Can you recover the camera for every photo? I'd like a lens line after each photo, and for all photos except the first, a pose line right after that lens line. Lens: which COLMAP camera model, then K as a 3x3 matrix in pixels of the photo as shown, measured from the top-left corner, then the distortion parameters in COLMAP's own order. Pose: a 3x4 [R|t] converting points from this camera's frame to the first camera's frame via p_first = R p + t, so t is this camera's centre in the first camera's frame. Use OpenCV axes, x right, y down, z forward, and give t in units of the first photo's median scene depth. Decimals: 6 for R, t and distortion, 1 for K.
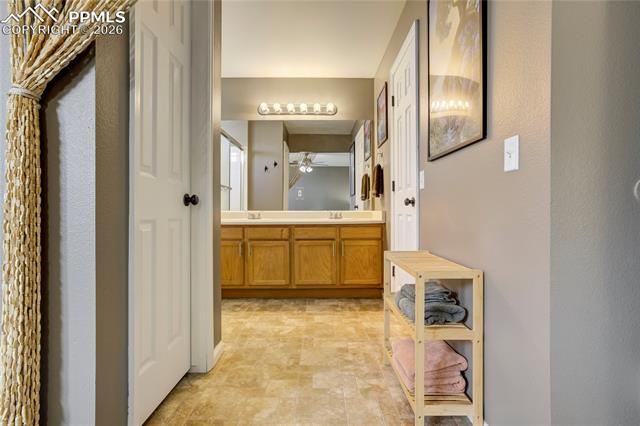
lens RADIAL K [[303.9, 0, 320.0], [0, 303.9, 213.0], [0, 0, 1]] dist [-0.000026, 0.000057]
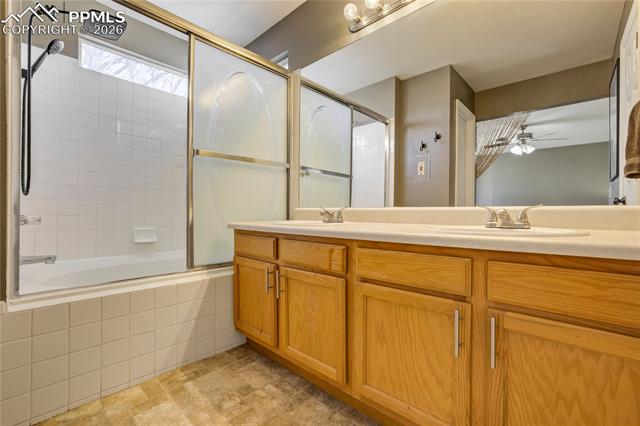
lens RADIAL K [[277.6, 0, 320.0], [0, 277.6, 213.0], [0, 0, 1]] dist [-0.021712, 0.000590]
pose [[0.725119, 0.006466, -0.688593, 0.126086], [-0.010348, 0.999945, -0.001507, 0.003947], [0.688545, 0.008219, 0.725147, 0.690969]]
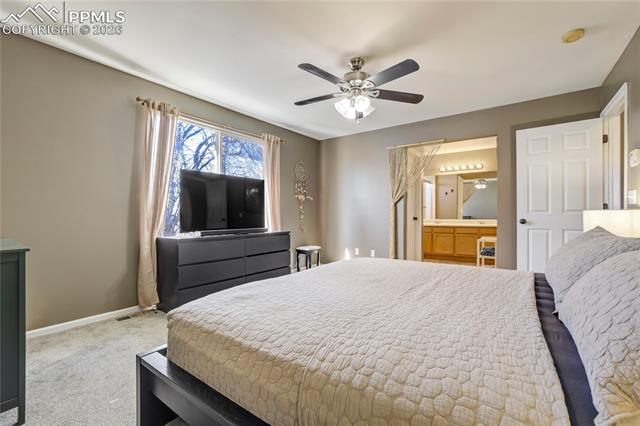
lens RADIAL K [[277.6, 0, 320.0], [0, 277.6, 213.0], [0, 0, 1]] dist [-0.021712, 0.000590]
pose [[0.801940, -0.000541, -0.597404, 0.307968], [-0.002518, 0.999988, -0.004285, -0.047076], [0.597399, 0.004940, 0.801929, -1.143366]]
